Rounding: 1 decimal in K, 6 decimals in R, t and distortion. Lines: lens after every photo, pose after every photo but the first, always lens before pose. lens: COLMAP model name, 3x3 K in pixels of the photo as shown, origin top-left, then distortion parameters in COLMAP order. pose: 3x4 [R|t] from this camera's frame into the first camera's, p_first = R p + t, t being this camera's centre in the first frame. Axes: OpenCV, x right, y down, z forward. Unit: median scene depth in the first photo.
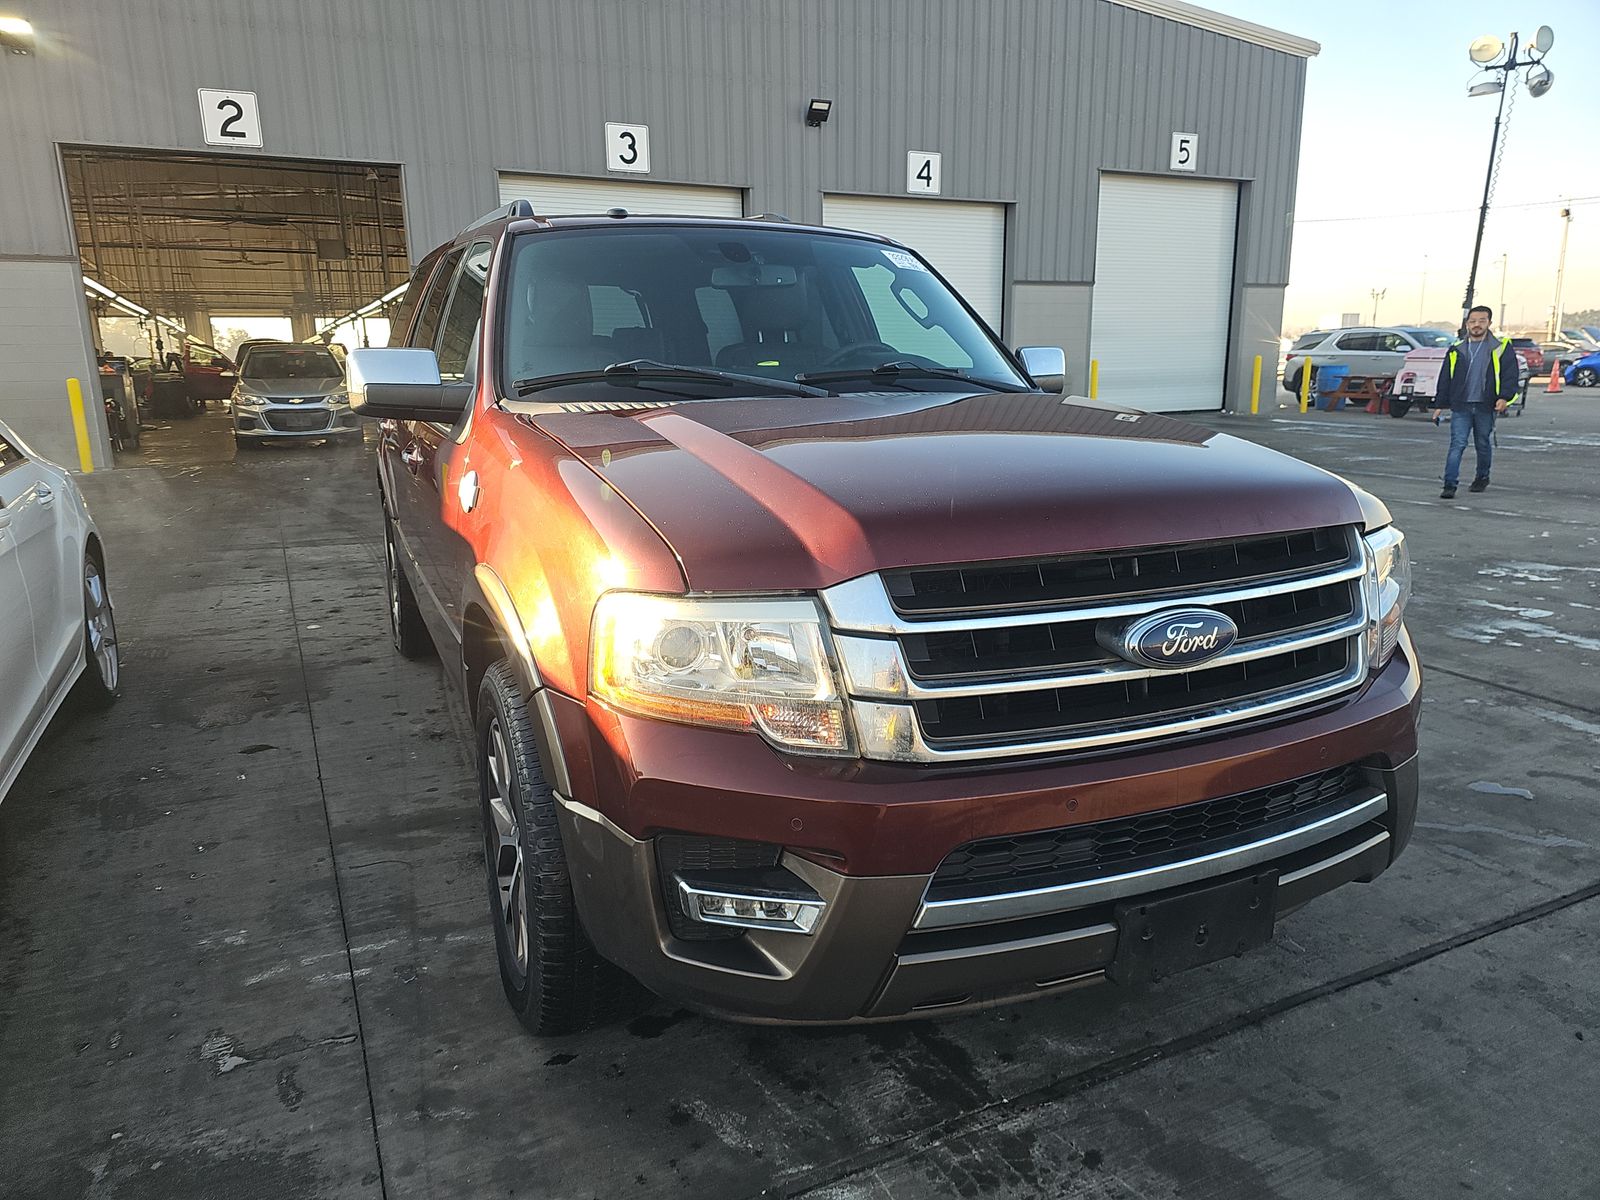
lens RADIAL K [[1093.8, 0, 786.7], [0, 1093.8, 599.7], [0, 0, 1]] dist [0.044021, -0.045842]
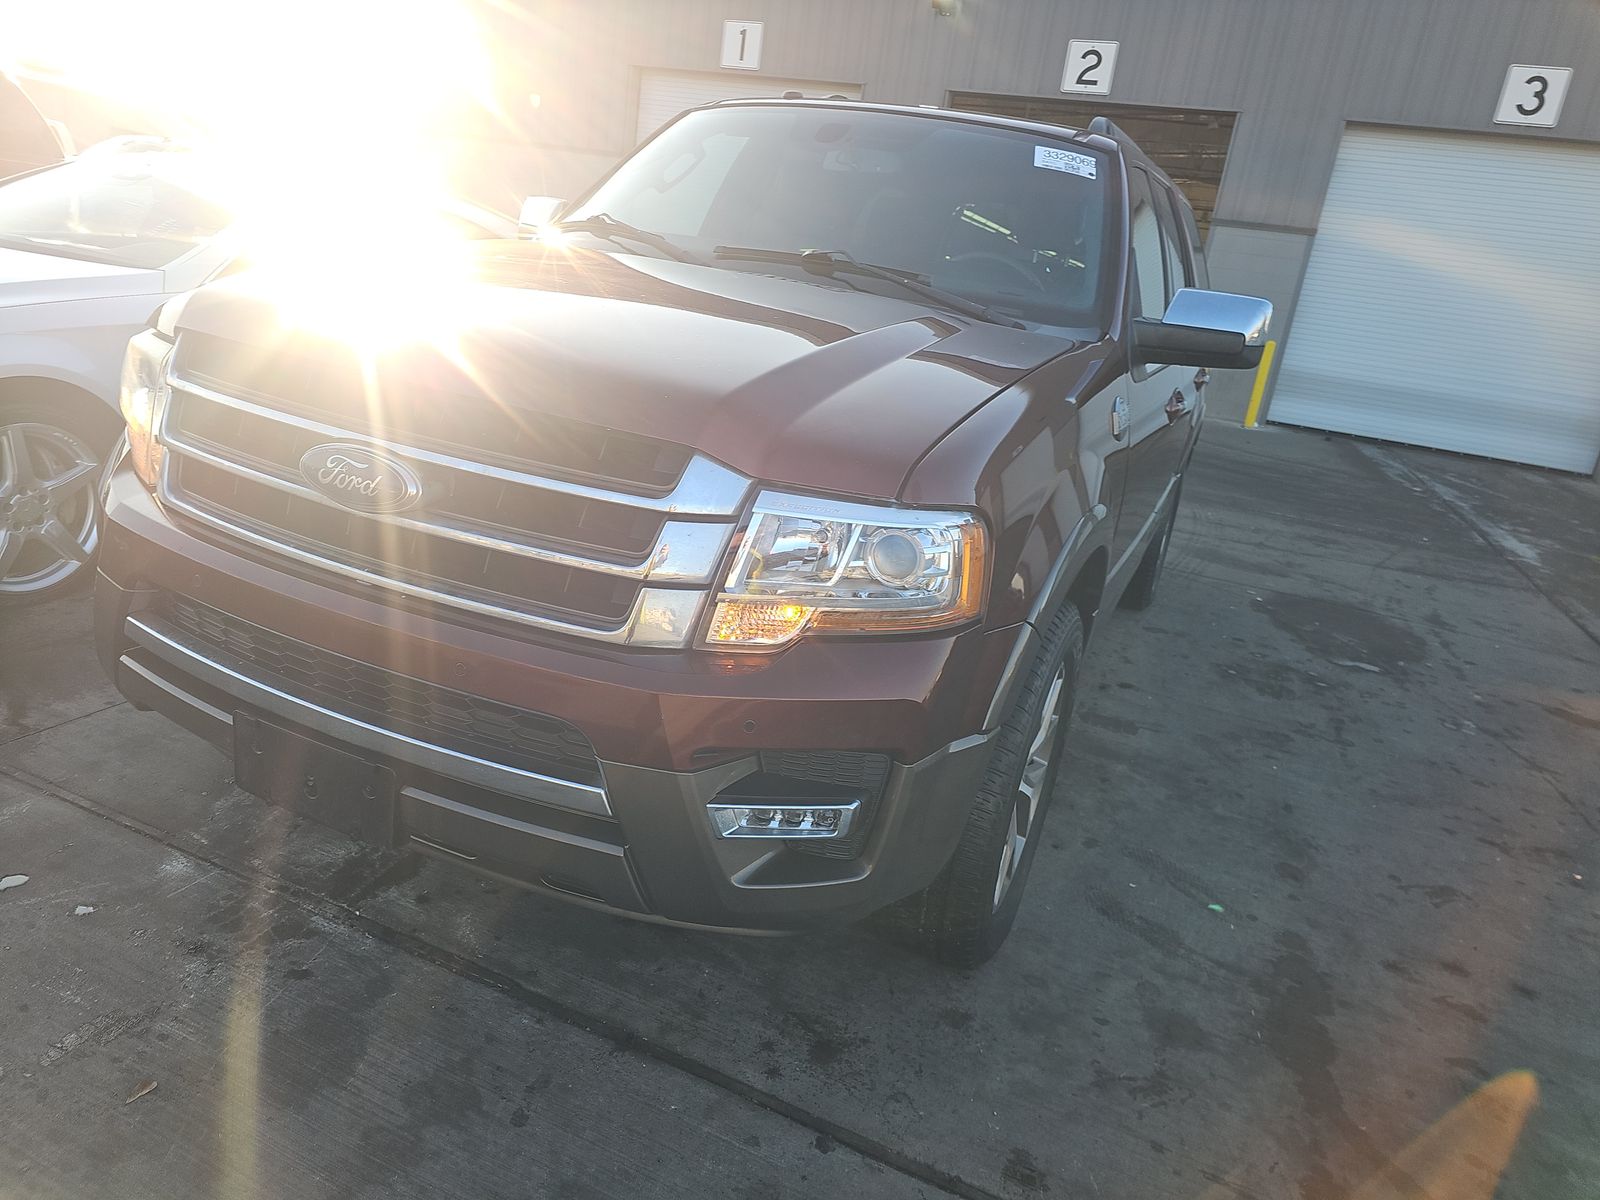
lens RADIAL K [[1083.4, 0, 742.0], [0, 1083.4, 578.8], [0, 0, 1]] dist [0.045009, -0.038872]
pose [[0.634662, 0.313221, -0.706468, 0.817233], [-0.306355, 0.941252, 0.142099, -0.075272], [0.709472, 0.126246, 0.693333, 0.393664]]
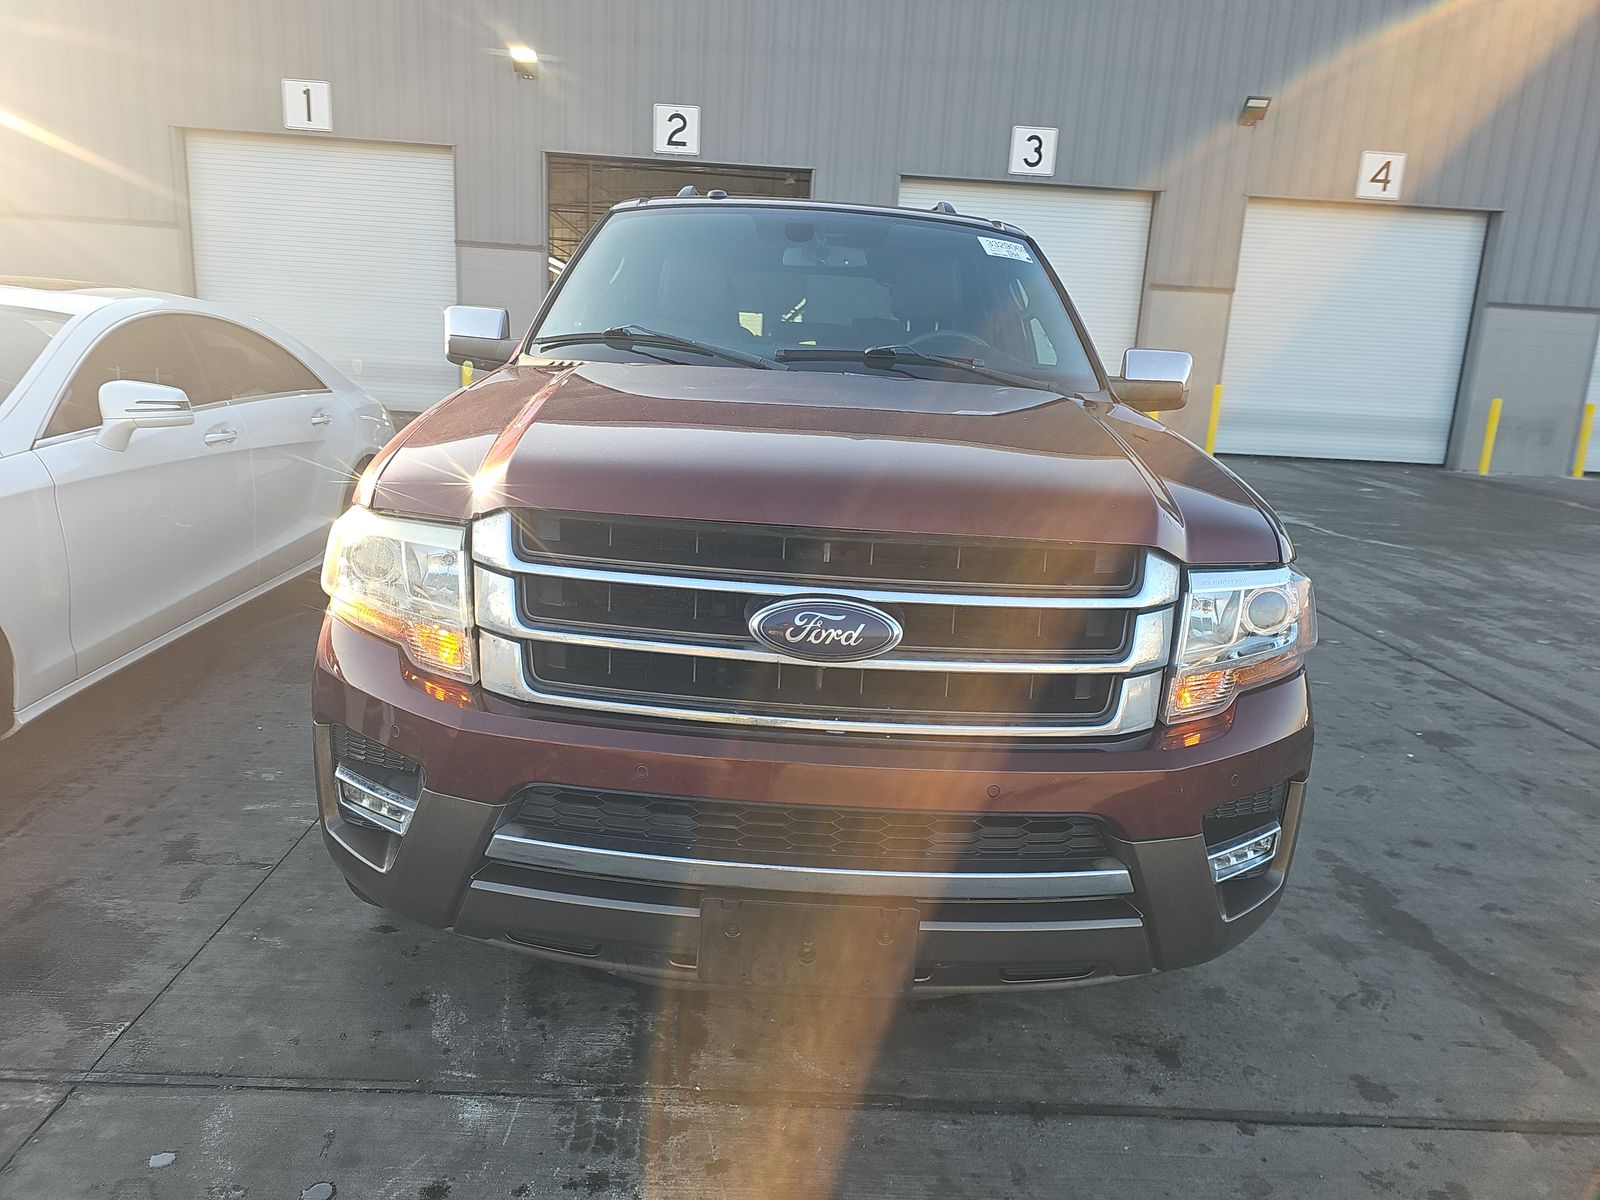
lens RADIAL K [[1093.1, 0, 763.3], [0, 1093.1, 582.8], [0, 0, 1]] dist [0.047566, -0.048806]
pose [[0.904355, 0.148404, -0.400147, 0.443129], [-0.156975, 0.987536, 0.011479, -0.004141], [0.396864, 0.052432, 0.916379, 0.086113]]
